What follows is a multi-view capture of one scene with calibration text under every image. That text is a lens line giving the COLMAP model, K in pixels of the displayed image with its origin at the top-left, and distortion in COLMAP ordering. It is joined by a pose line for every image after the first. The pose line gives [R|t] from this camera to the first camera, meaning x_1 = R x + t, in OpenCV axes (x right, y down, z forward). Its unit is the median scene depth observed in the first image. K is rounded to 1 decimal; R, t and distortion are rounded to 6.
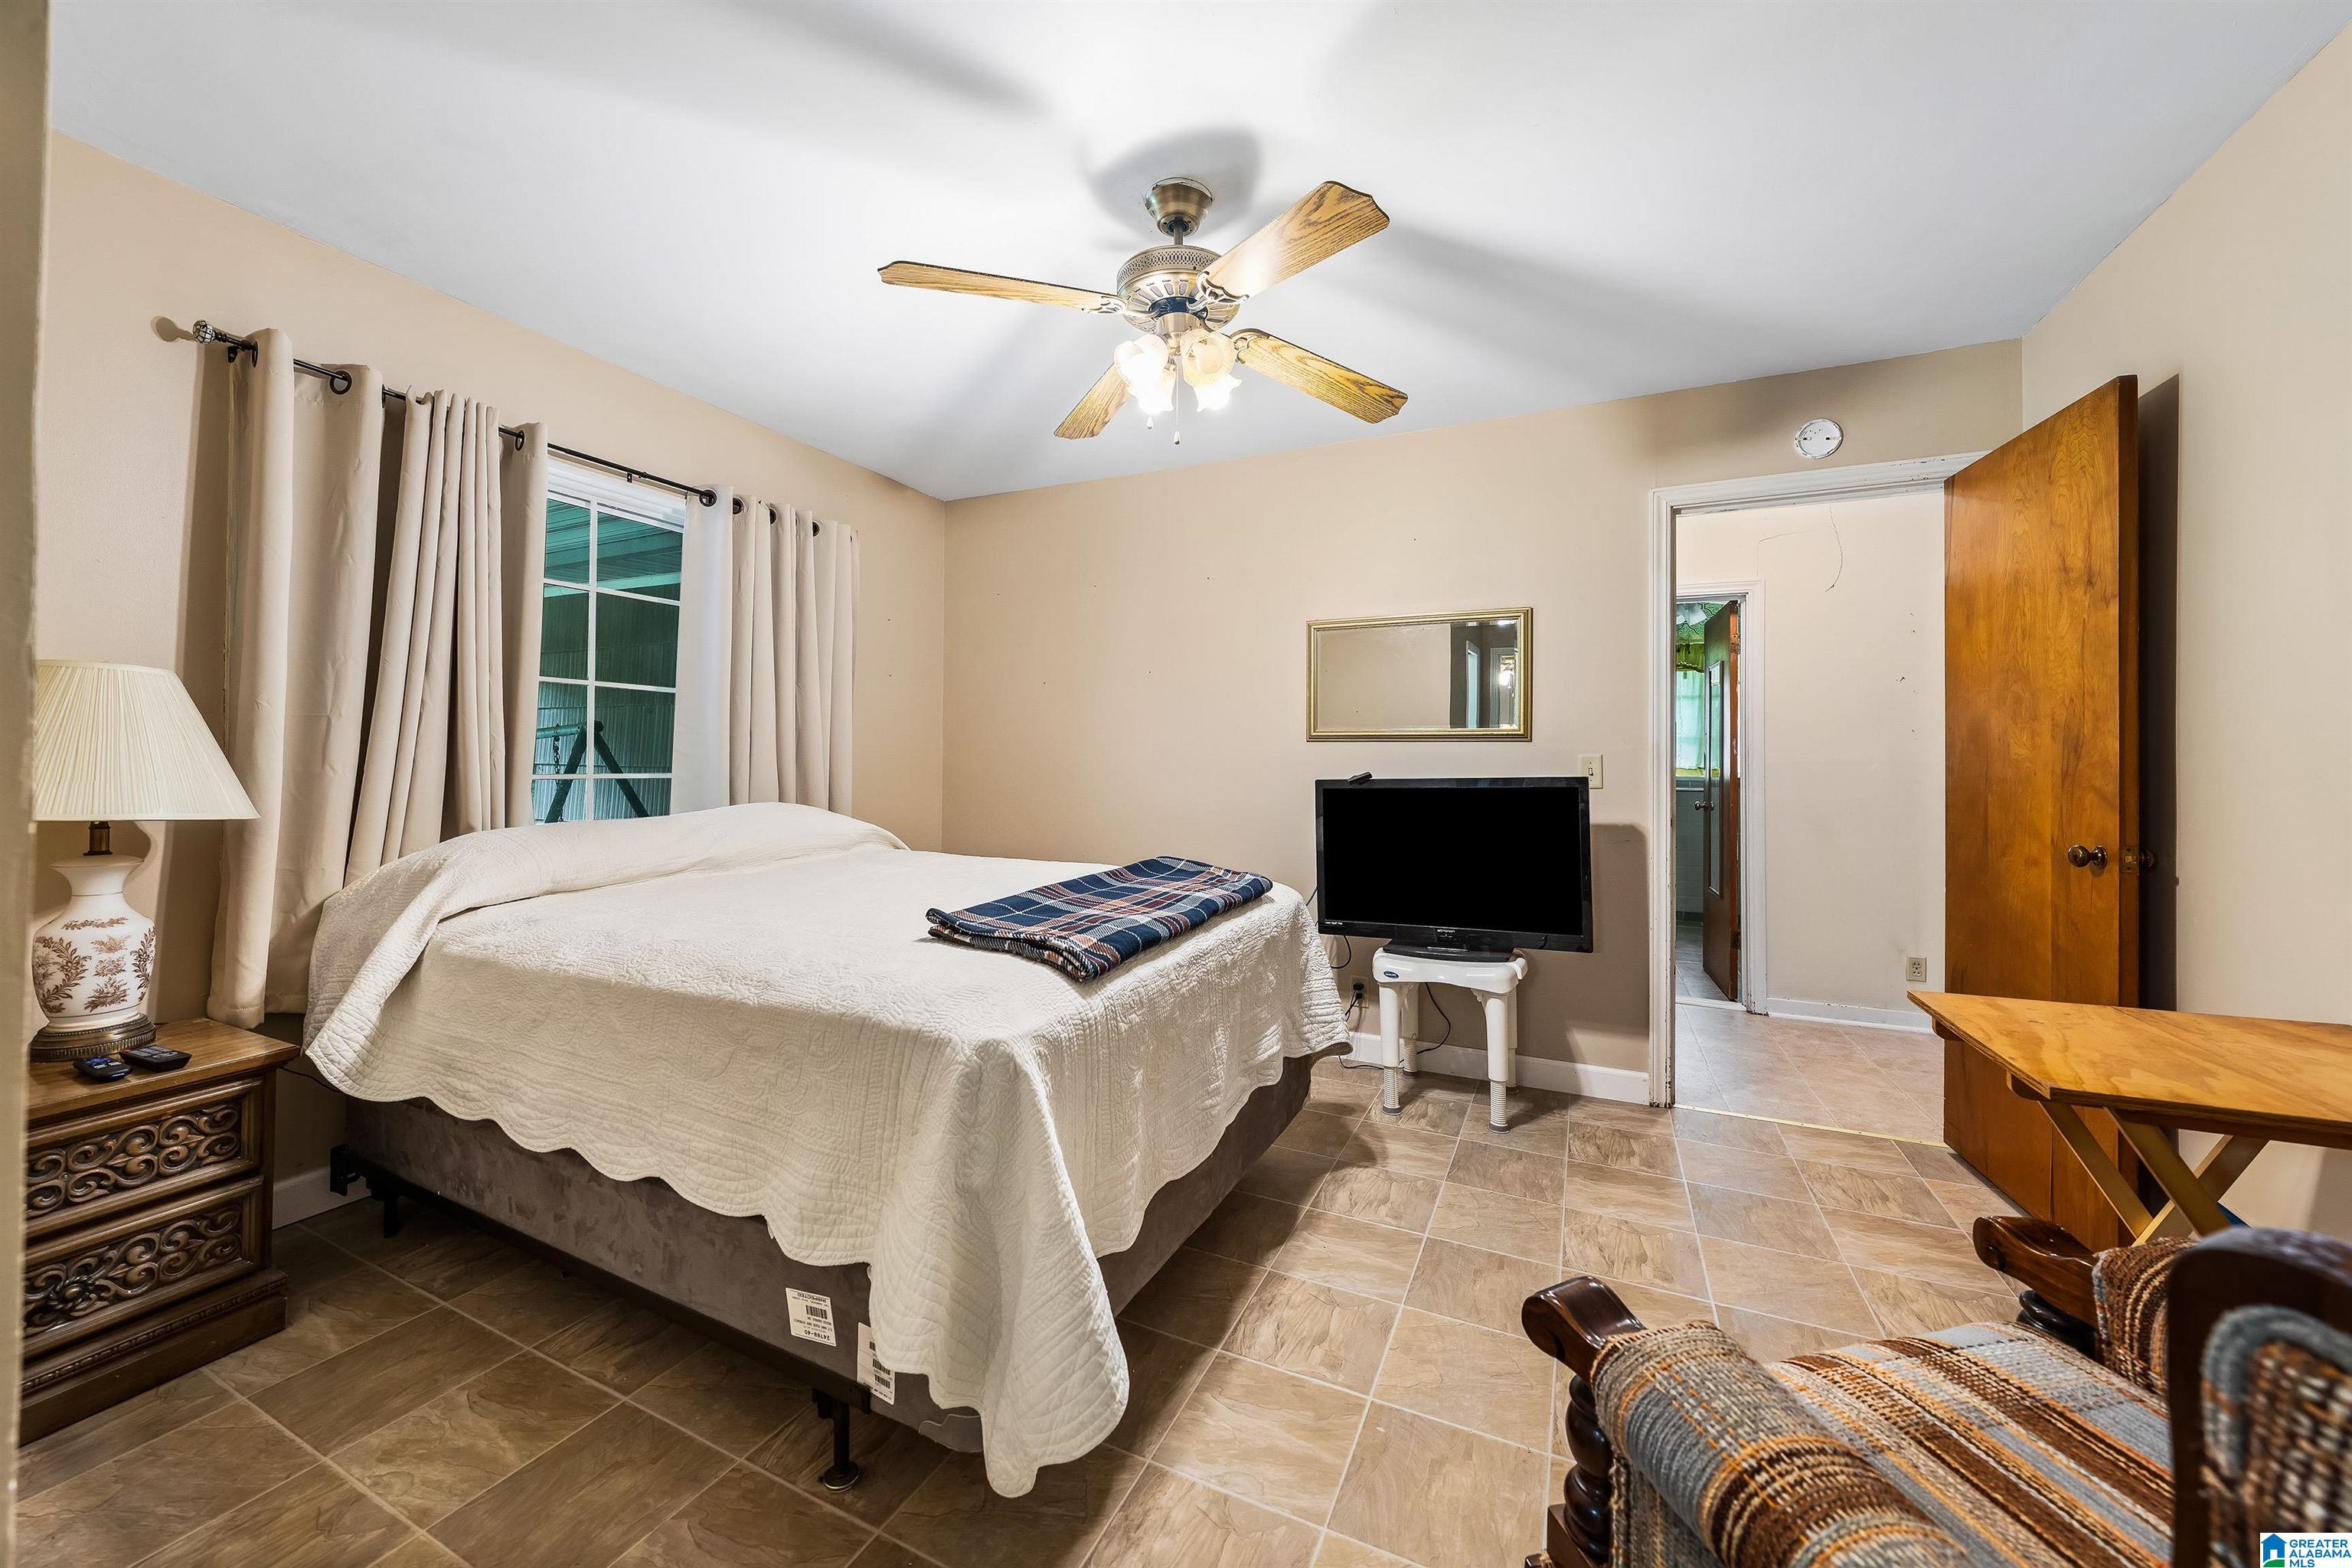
lens RADIAL K [[859.9, 0, 1176.2], [0, 859.9, 764.8], [0, 0, 1]] dist [0.000871, 0.000030]
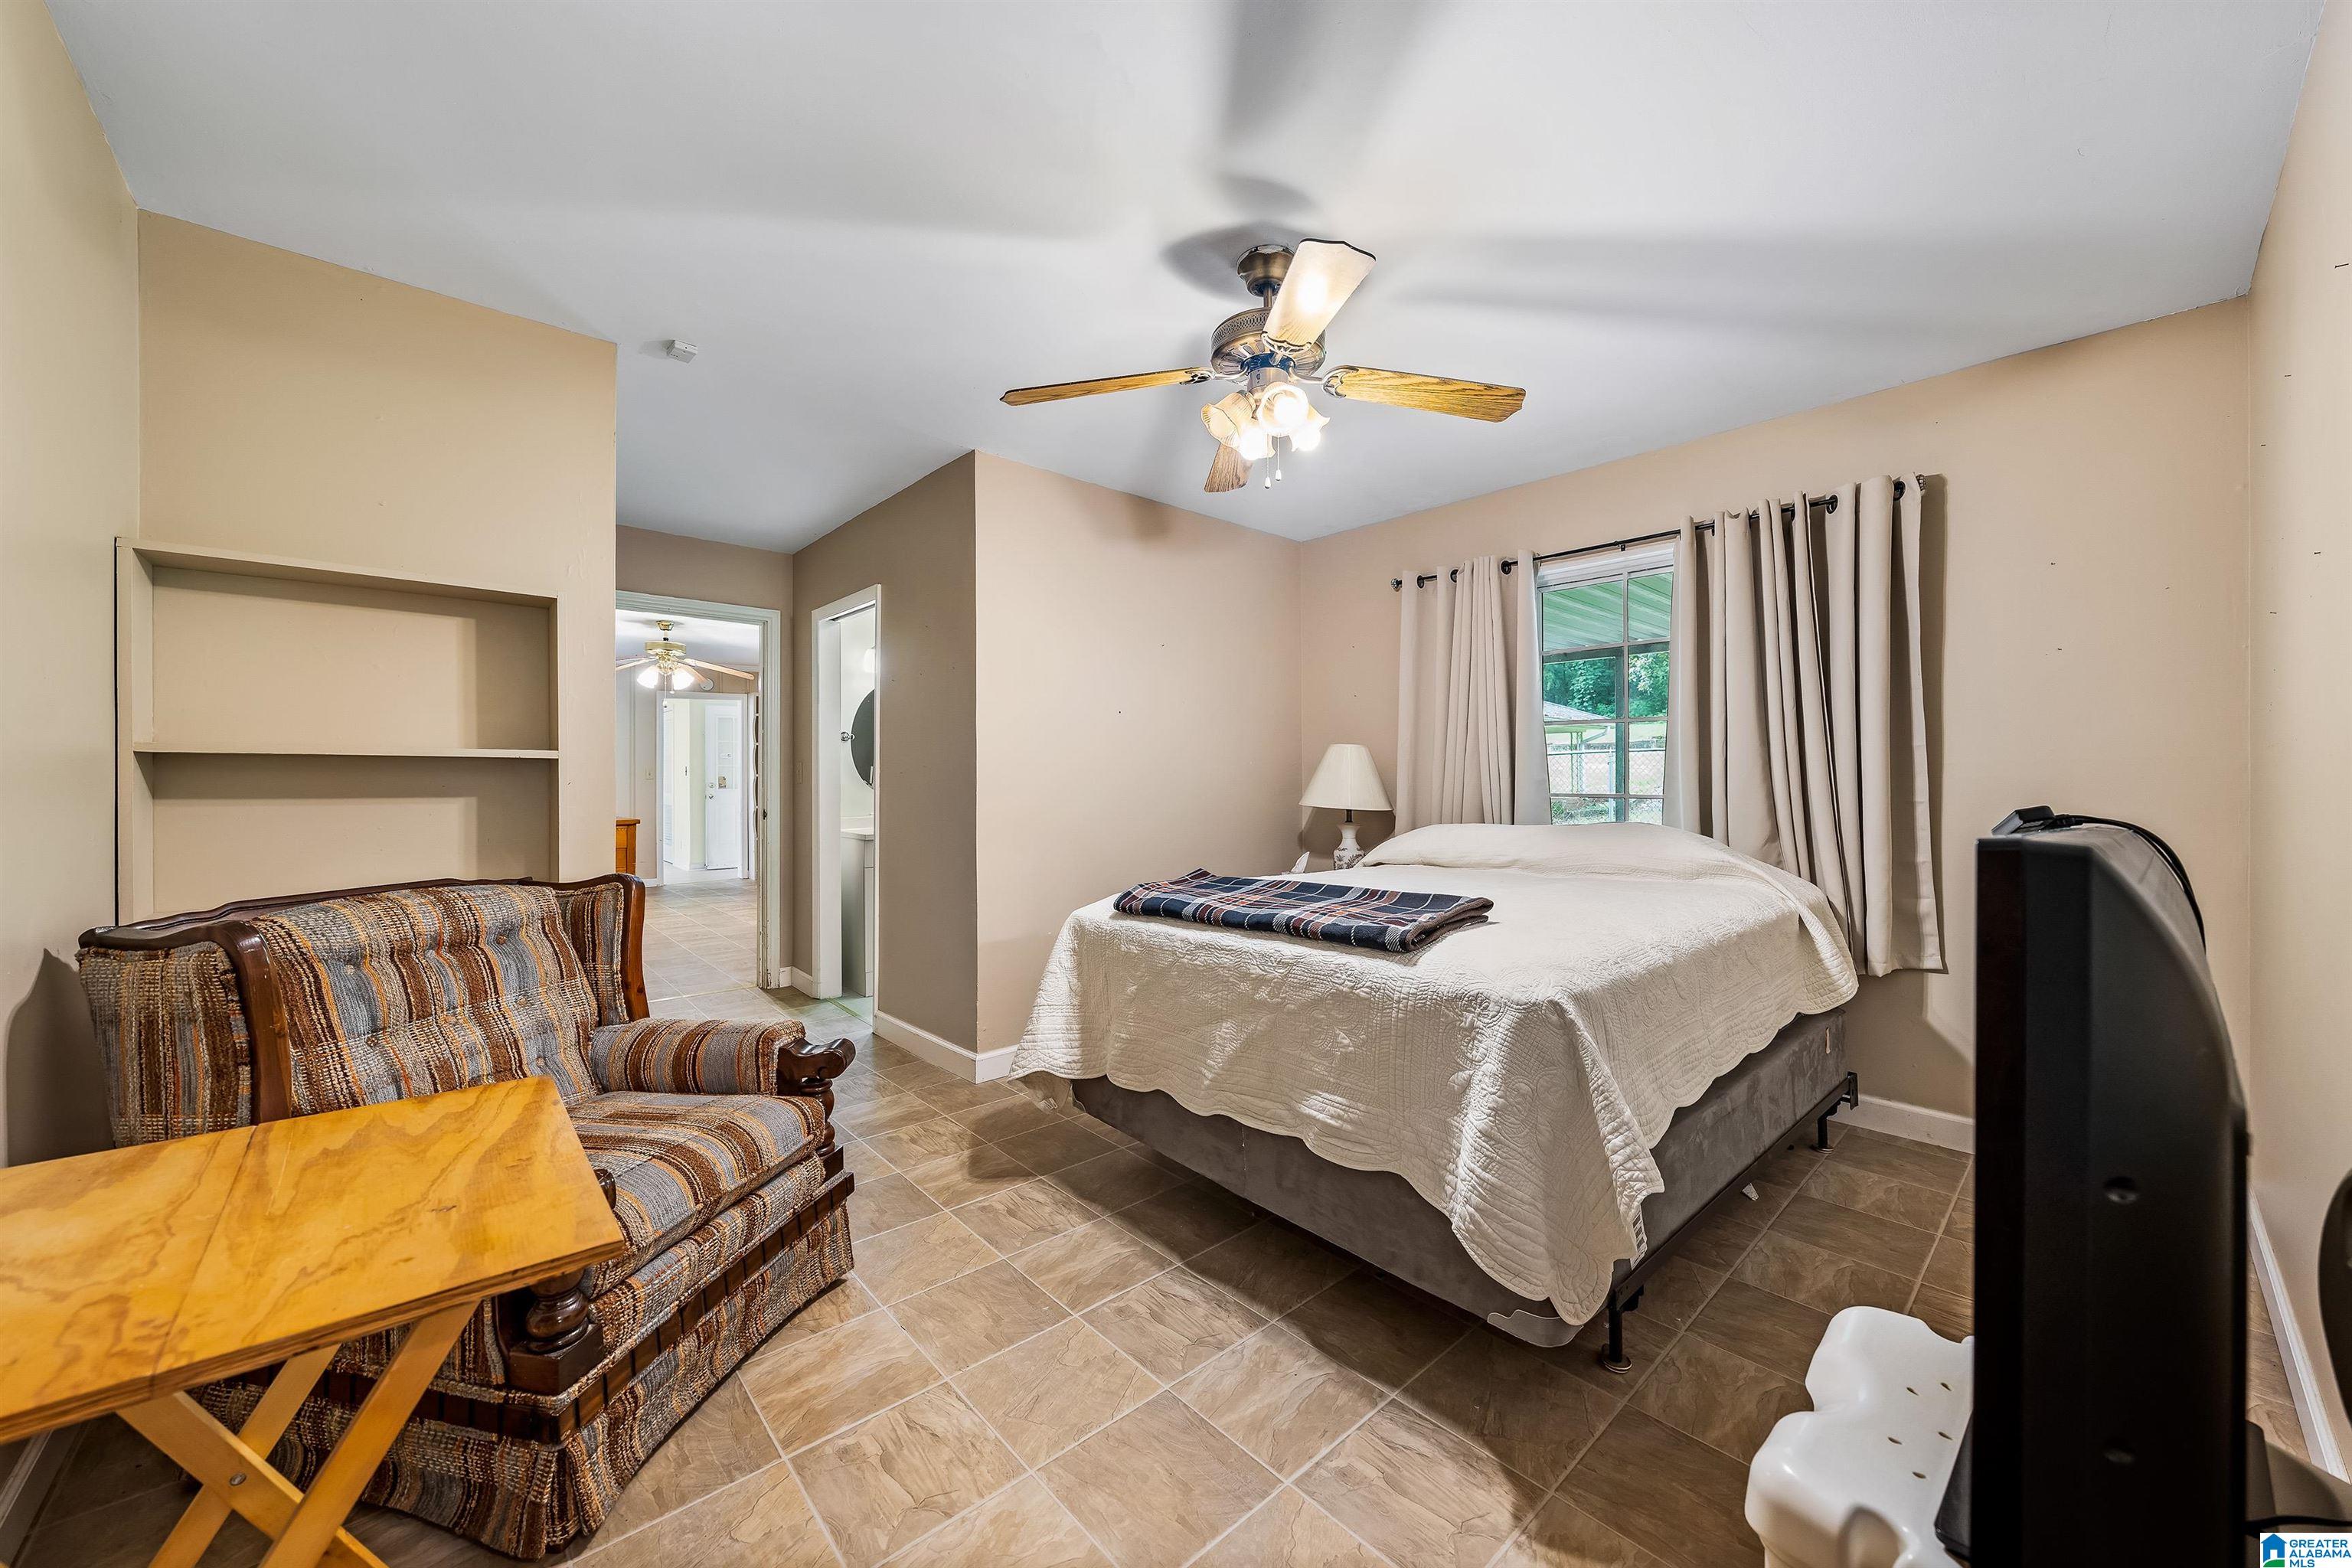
lens RADIAL K [[859.9, 0, 1176.0], [0, 859.9, 784.2], [0, 0, 1]] dist [0.000871, 0.000030]
pose [[-0.387469, -0.006541, -0.921859, 1.098992], [-0.001035, 0.999977, -0.006661, 0.009935], [0.921882, -0.001627, -0.387467, 1.374666]]
